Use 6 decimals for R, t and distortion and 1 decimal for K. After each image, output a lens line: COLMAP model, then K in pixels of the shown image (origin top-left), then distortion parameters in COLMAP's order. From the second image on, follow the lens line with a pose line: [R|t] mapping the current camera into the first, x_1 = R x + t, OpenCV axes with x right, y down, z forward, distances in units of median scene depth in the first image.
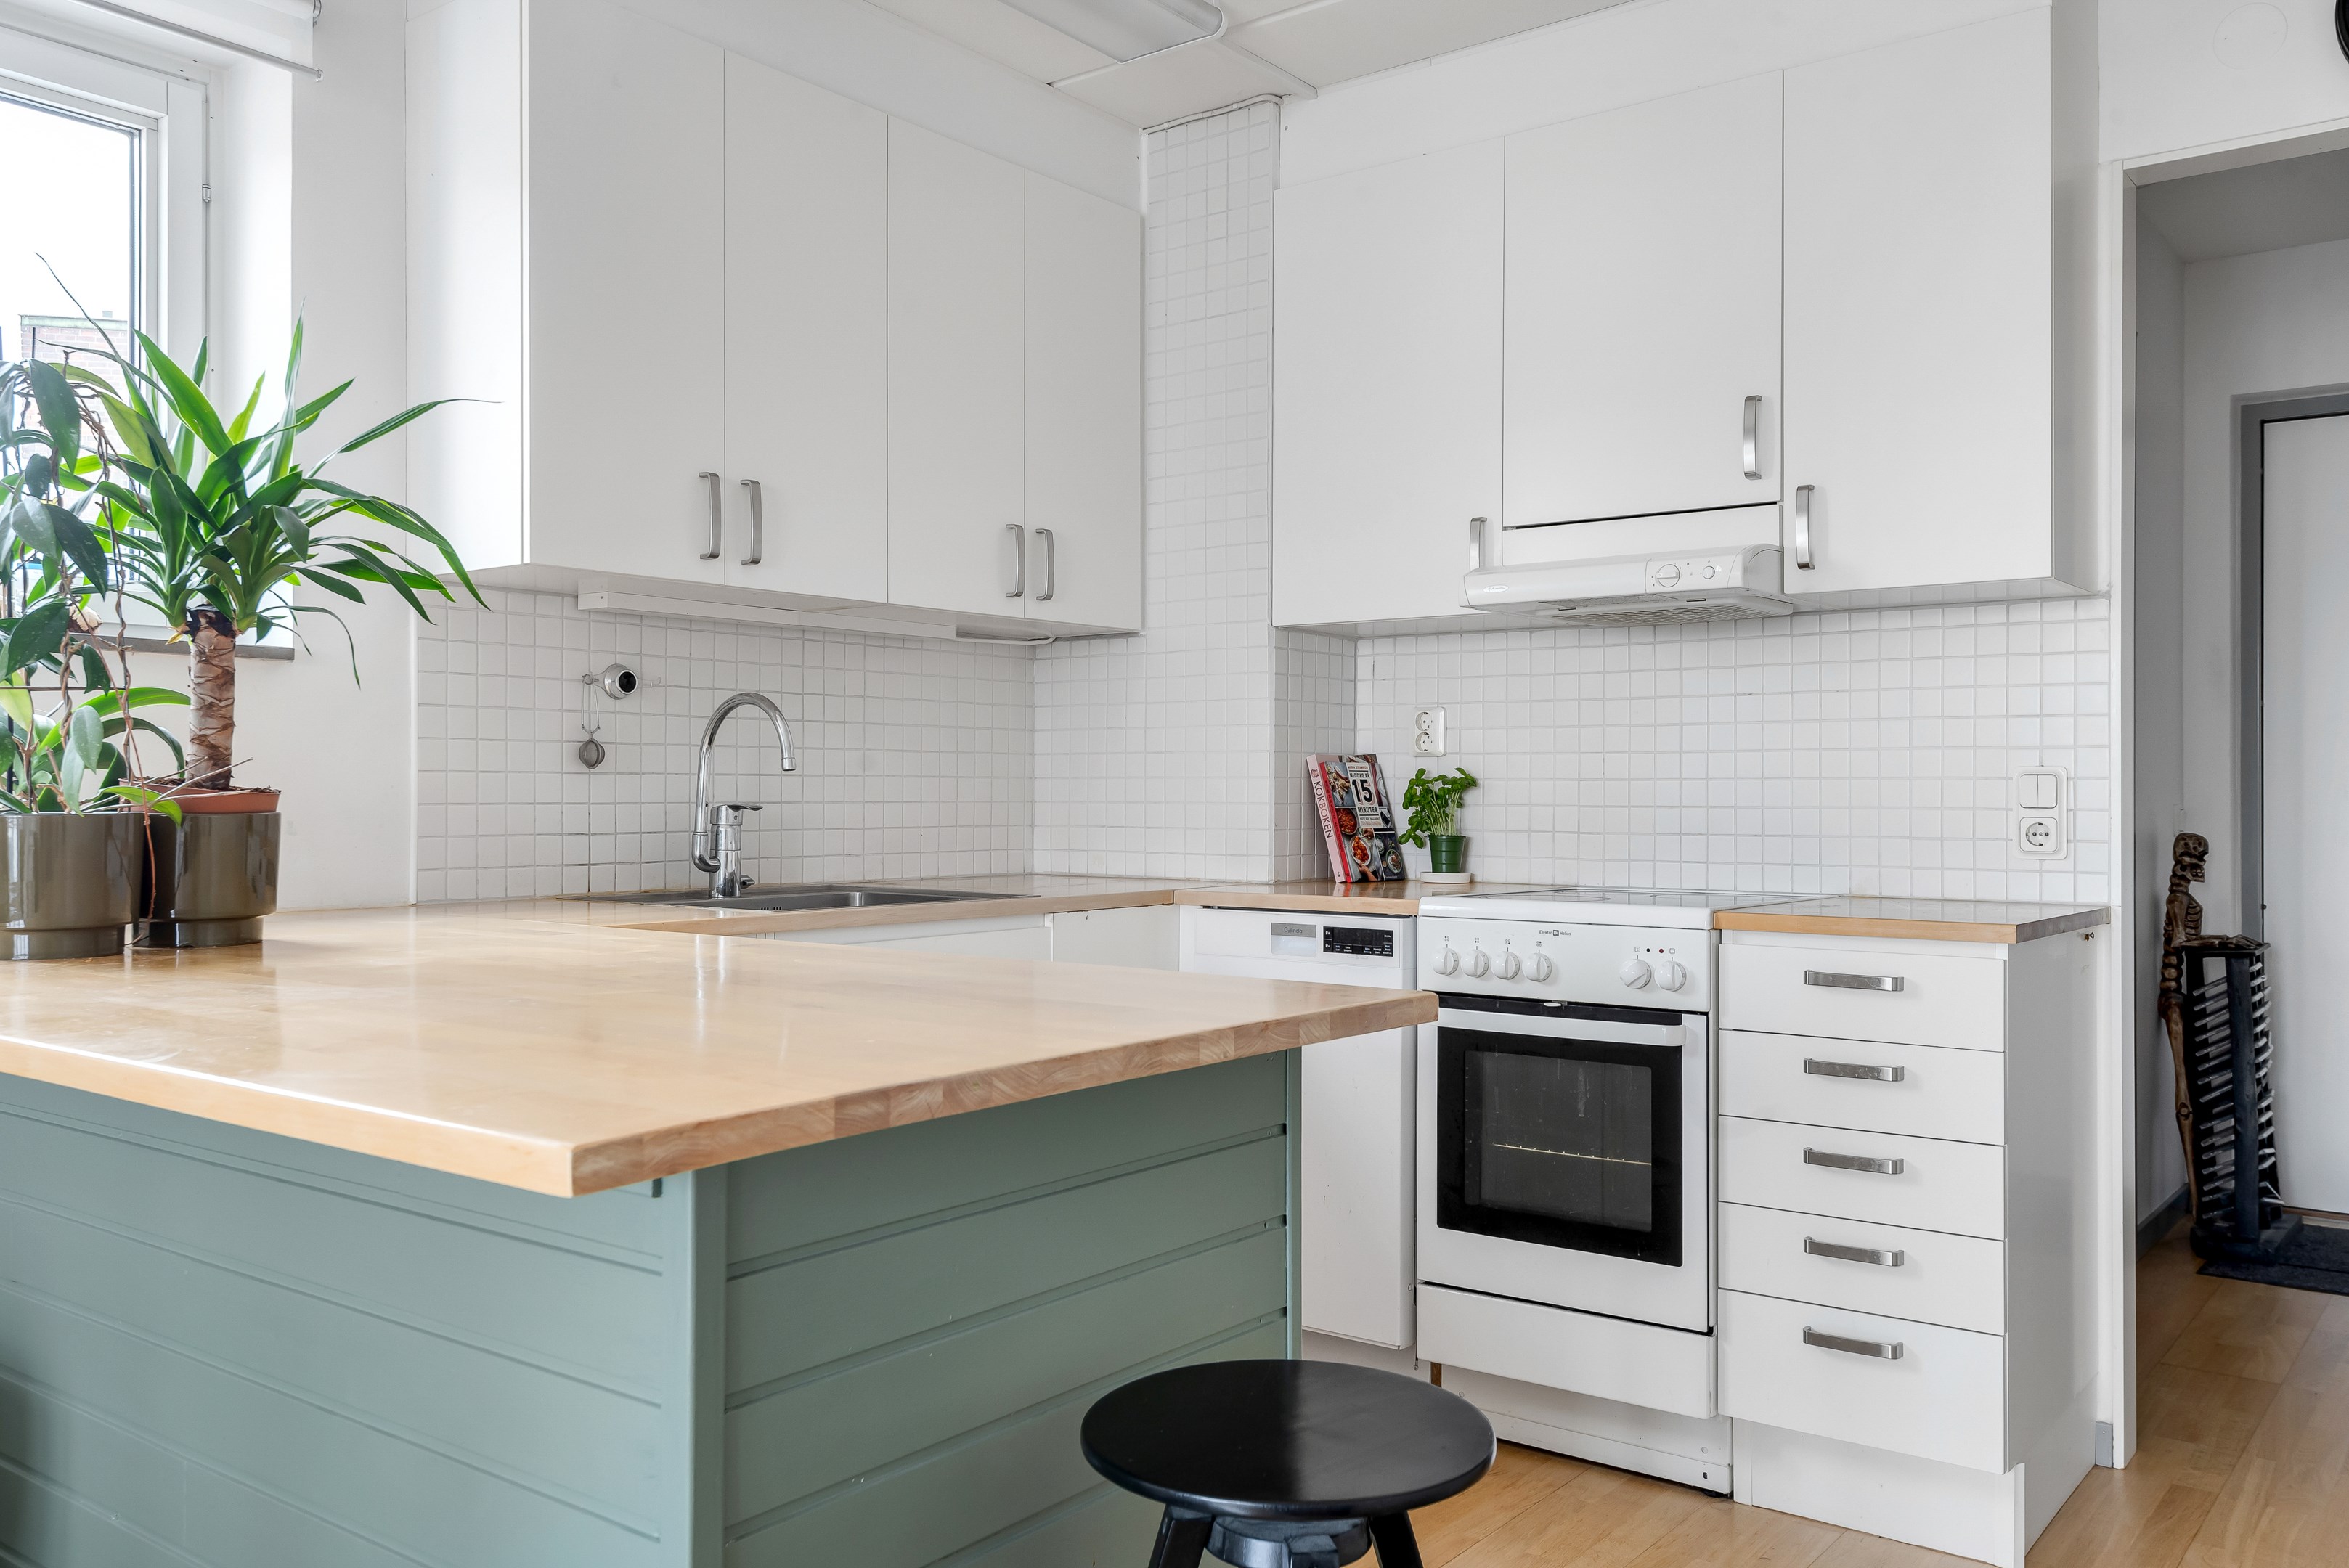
lens RADIAL K [[1864.0, 0, 1163.3], [0, 1864.0, 780.8], [0, 0, 1]] dist [0.016118, 0.011329]
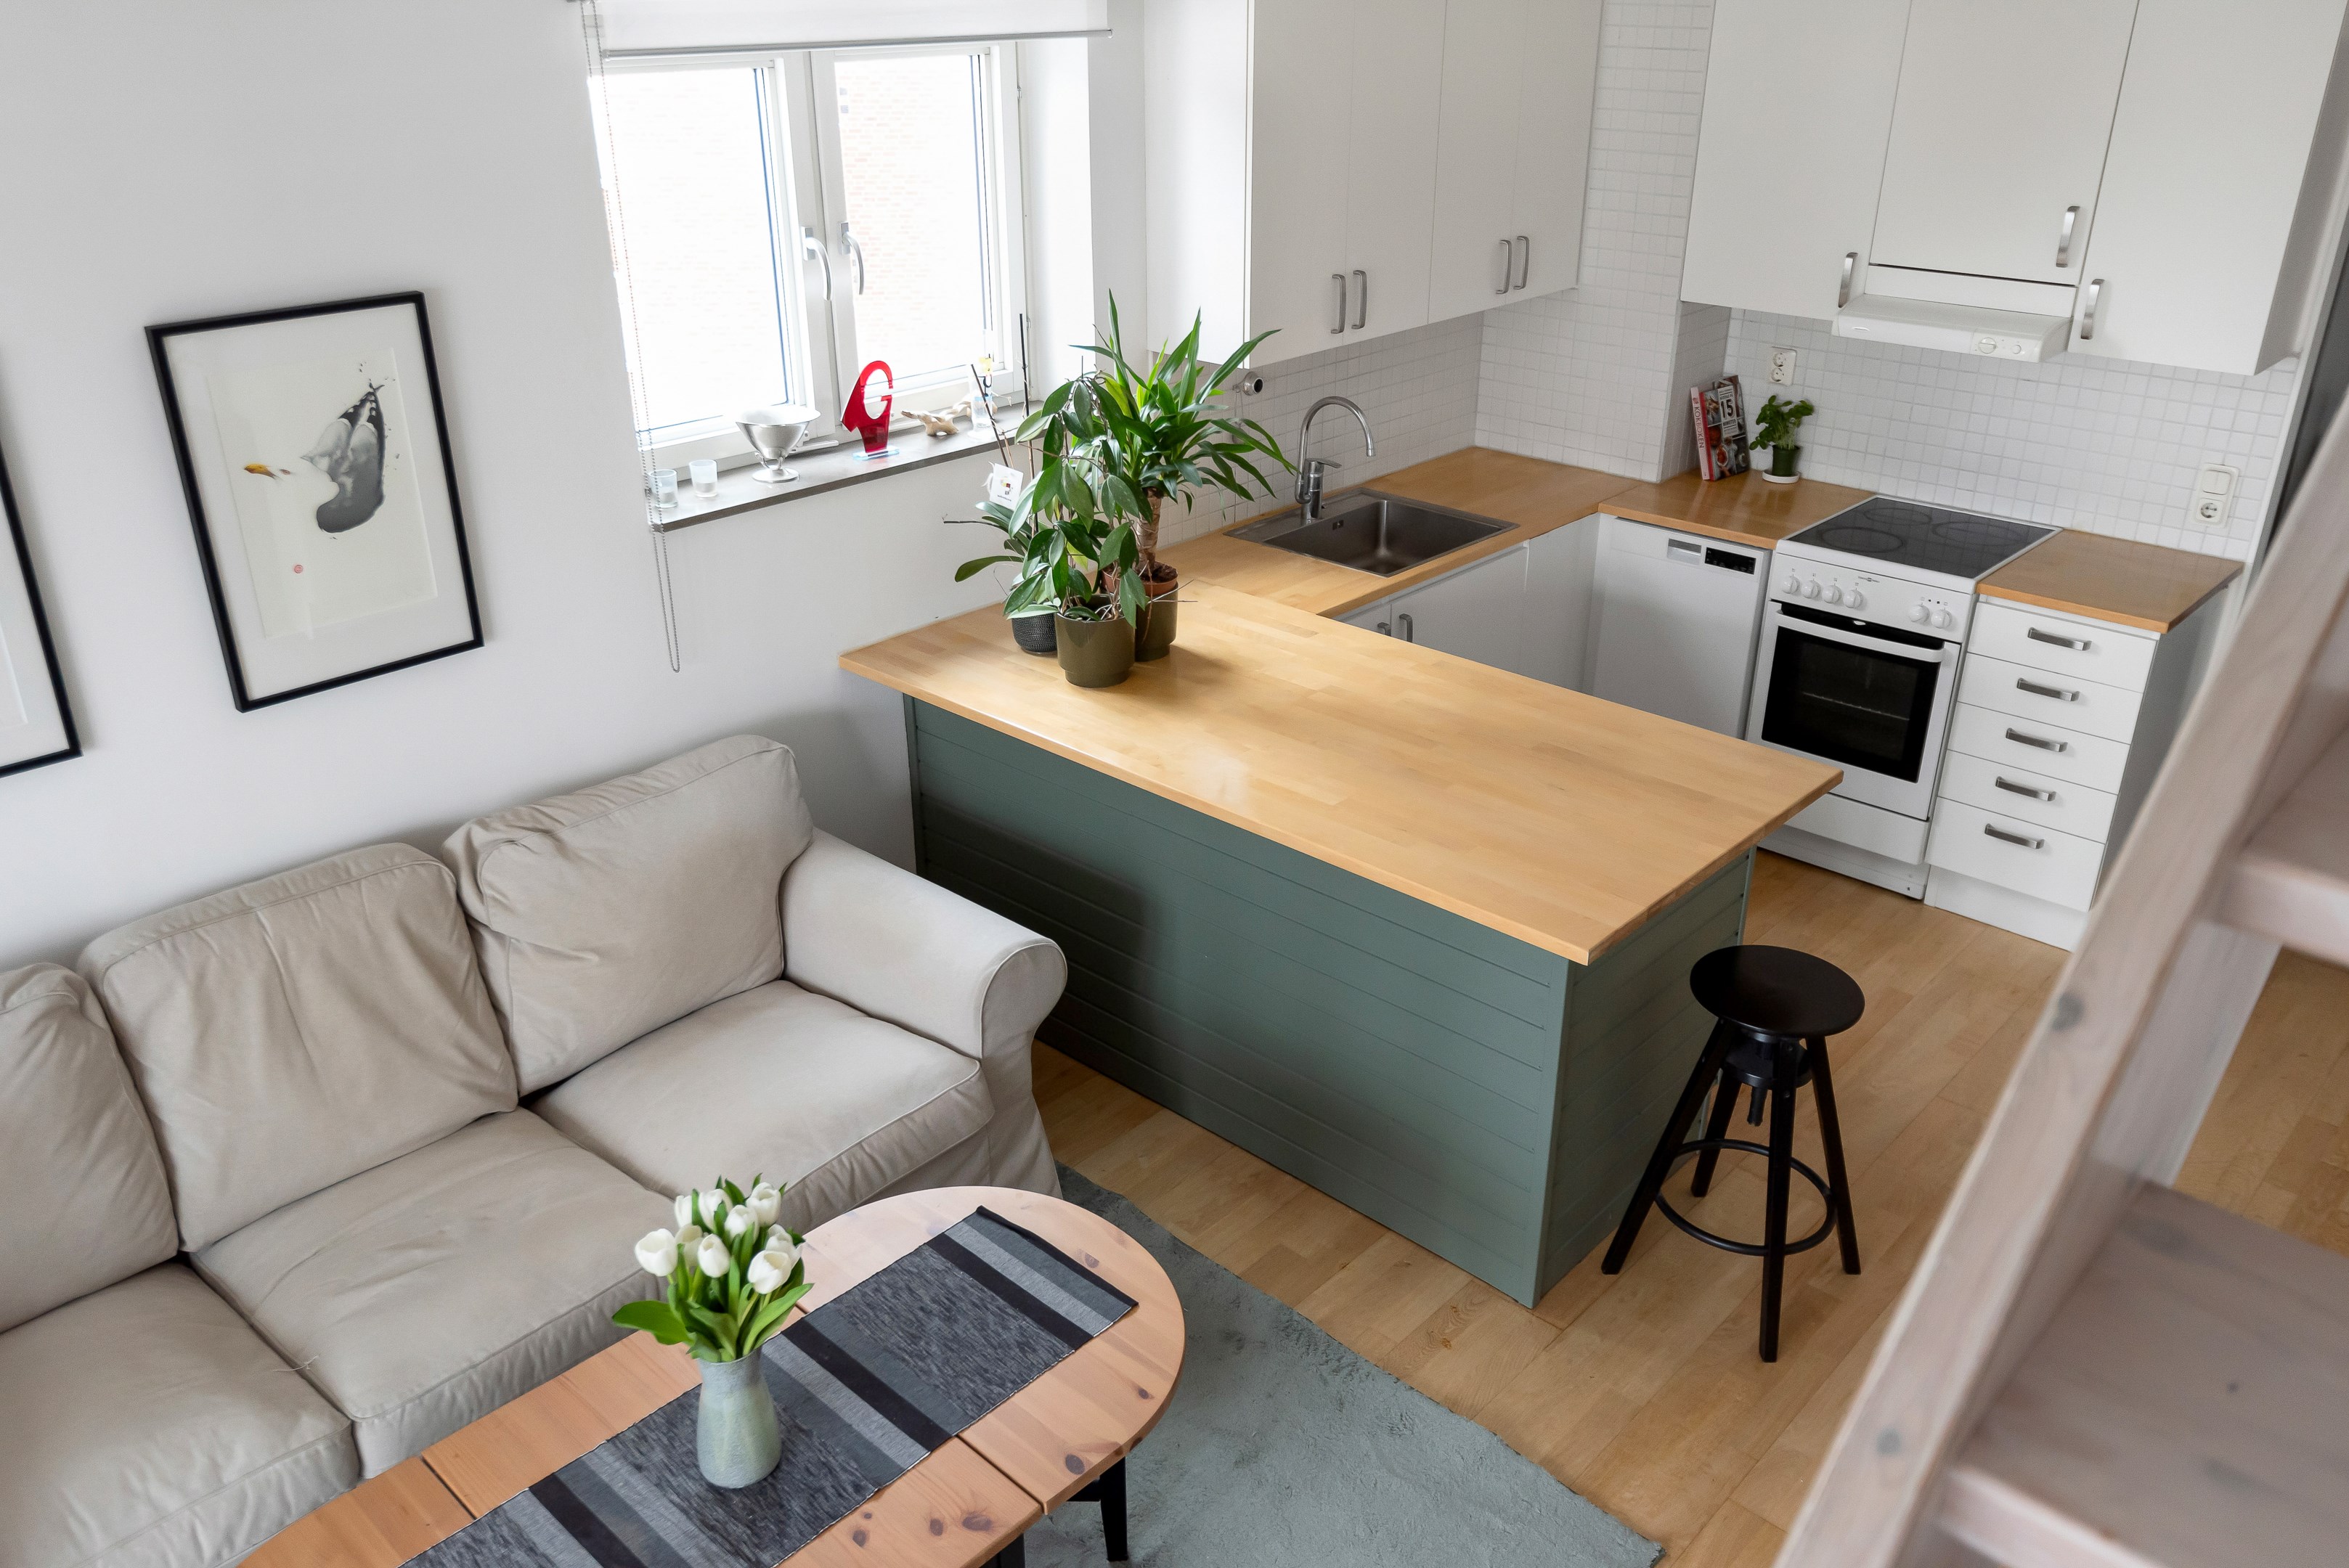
lens RADIAL K [[1827.6, 0, 1168.6], [0, 1827.6, 793.2], [0, 0, 1]] dist [0.031474, -0.018251]
pose [[0.996539, 0.031993, -0.076721, -0.231903], [0.004211, 0.902355, 0.430973, -0.389219], [0.083018, -0.429805, 0.899097, -0.472685]]
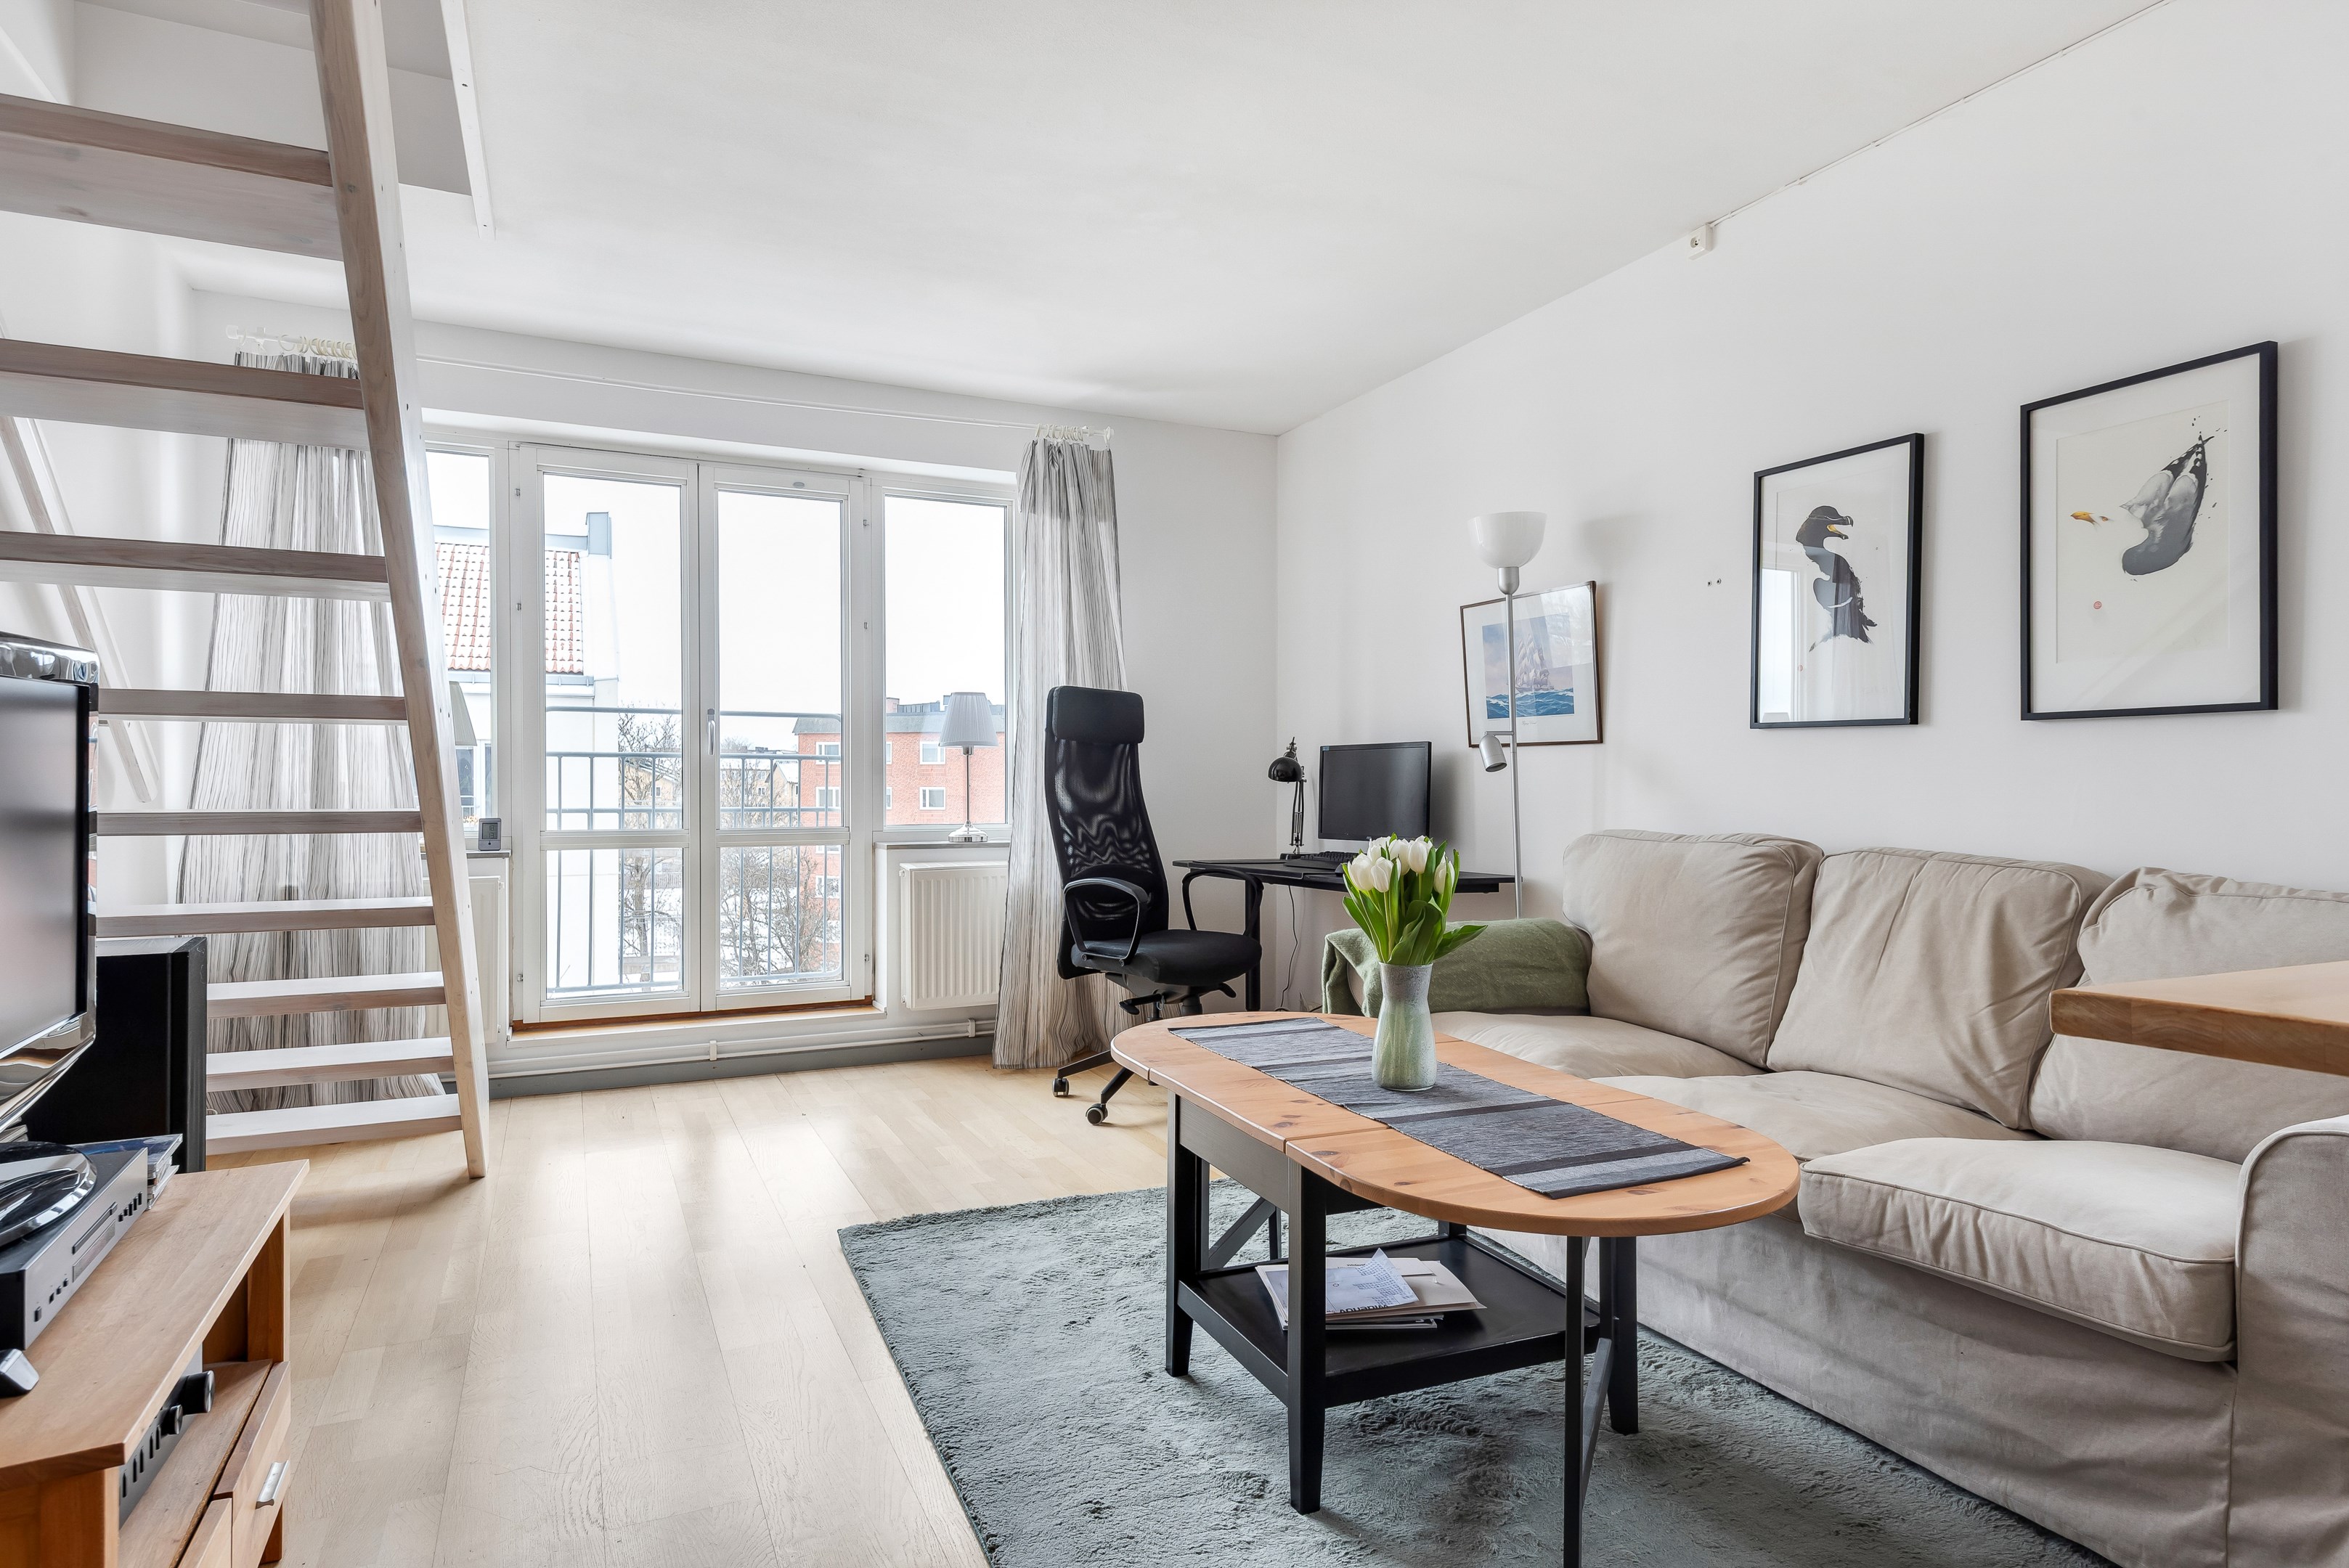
lens RADIAL K [[1326.6, 0, 1205.5], [0, 1326.6, 801.6], [0, 0, 1]] dist [0.029020, -0.008894]
pose [[-0.444990, 0.009753, -0.895483, 0.197711], [0.001429, 0.999947, 0.010180, 0.022780], [0.895535, 0.003251, -0.444980, 0.276138]]
